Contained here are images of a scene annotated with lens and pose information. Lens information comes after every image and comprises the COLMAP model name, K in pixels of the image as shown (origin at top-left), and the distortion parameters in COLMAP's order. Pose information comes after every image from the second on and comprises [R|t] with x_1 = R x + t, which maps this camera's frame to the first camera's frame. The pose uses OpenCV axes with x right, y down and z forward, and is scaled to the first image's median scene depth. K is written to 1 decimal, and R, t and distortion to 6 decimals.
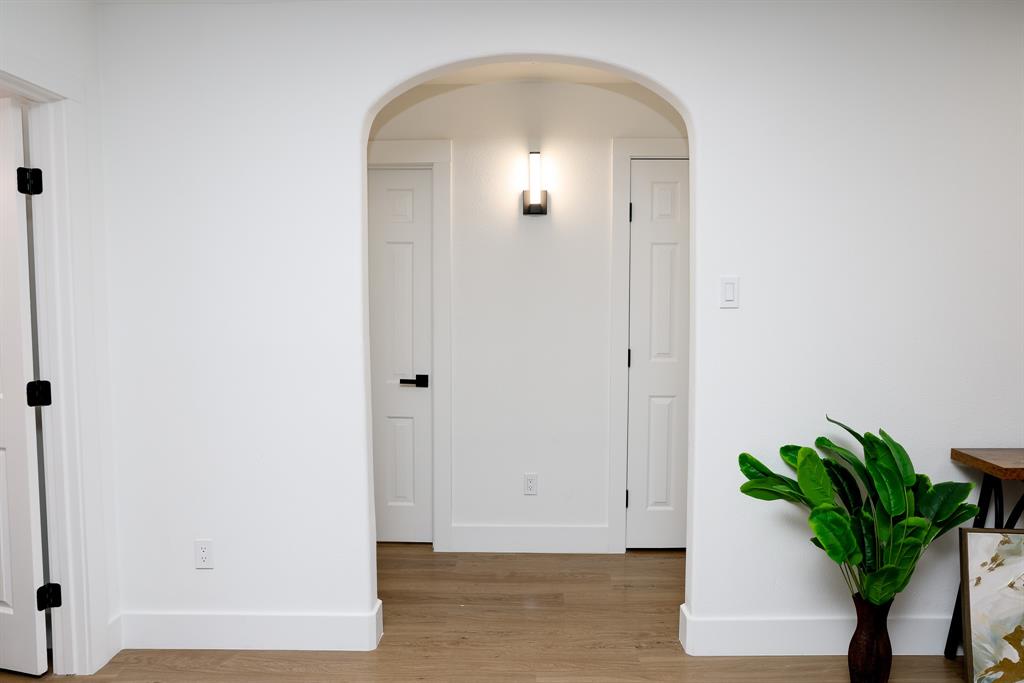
lens RADIAL K [[695.5, 0, 512.0], [0, 695.5, 341.5], [0, 0, 1]] dist [-0.106764, 0.075805]
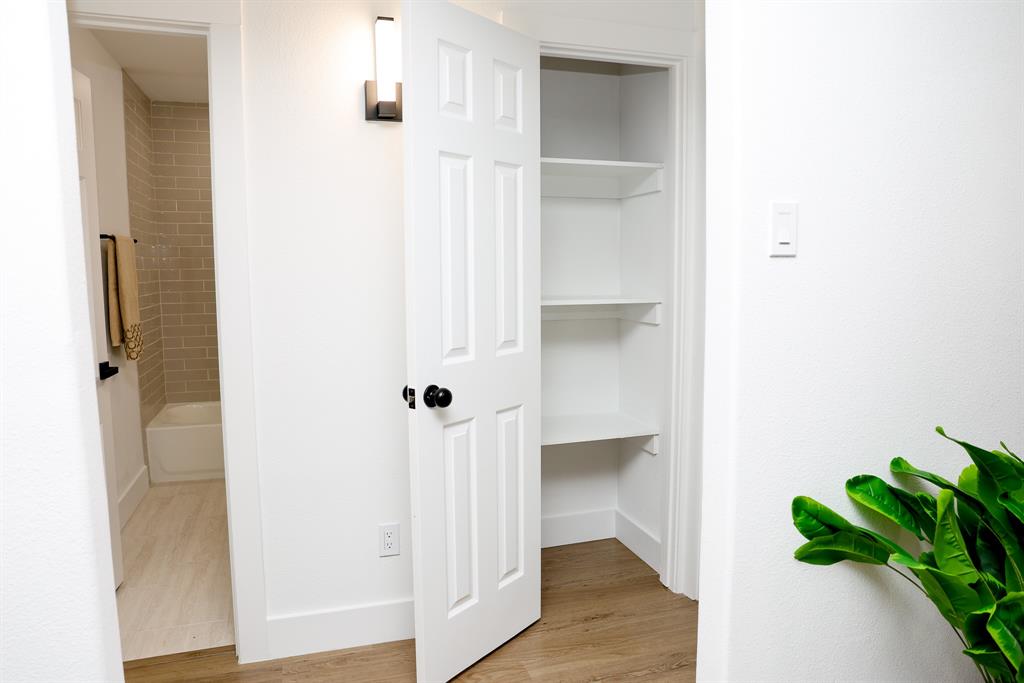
lens RADIAL K [[695.5, 0, 512.0], [0, 695.5, 341.5], [0, 0, 1]] dist [-0.106764, 0.075805]
pose [[0.946739, -0.043544, 0.319043, -0.090138], [0.031828, 0.998617, 0.041848, -0.007922], [-0.320424, -0.029464, 0.946816, 0.513387]]
